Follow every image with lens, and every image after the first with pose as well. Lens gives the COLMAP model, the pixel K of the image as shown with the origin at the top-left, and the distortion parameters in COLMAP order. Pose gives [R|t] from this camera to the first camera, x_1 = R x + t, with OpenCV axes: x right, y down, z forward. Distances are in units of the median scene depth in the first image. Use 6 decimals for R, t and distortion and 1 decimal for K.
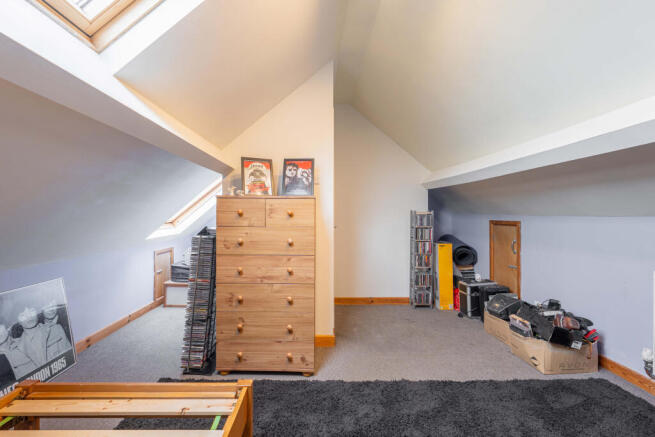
lens RADIAL K [[273.9, 0, 328.2], [0, 273.9, 215.1], [0, 0, 1]] dist [-0.001173, 0.000190]
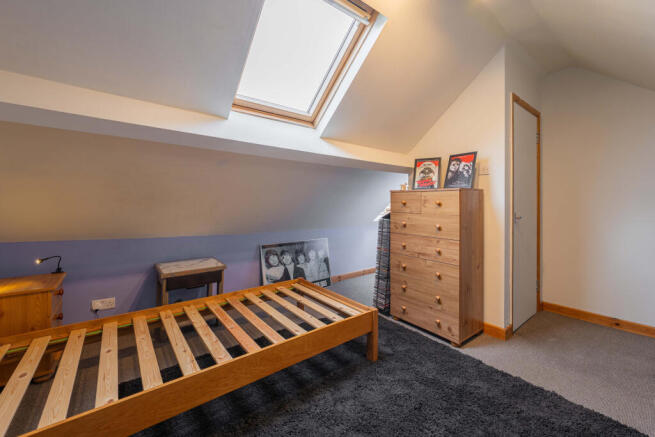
lens RADIAL K [[262.1, 0, 310.5], [0, 262.1, 203.6], [0, 0, 1]] dist [0.000493, -0.000079]
pose [[0.570383, 0.001220, -0.821378, 0.474838], [-0.005153, 0.999985, -0.002094, 0.000280], [0.821362, 0.005427, 0.570381, -0.116265]]
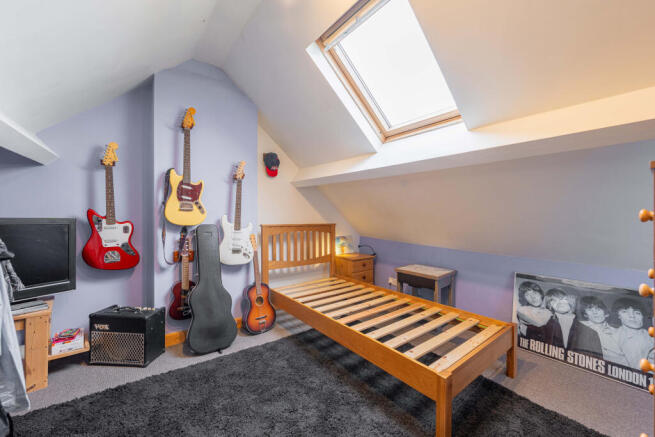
lens RADIAL K [[260.3, 0, 326.0], [0, 260.3, 210.3], [0, 0, 1]] dist [-0.000090, 0.000034]
pose [[-0.813019, -0.016275, -0.582010, 0.432699], [-0.004998, 0.999767, -0.020975, -0.007424], [0.582216, -0.014144, -0.812911, 1.011836]]
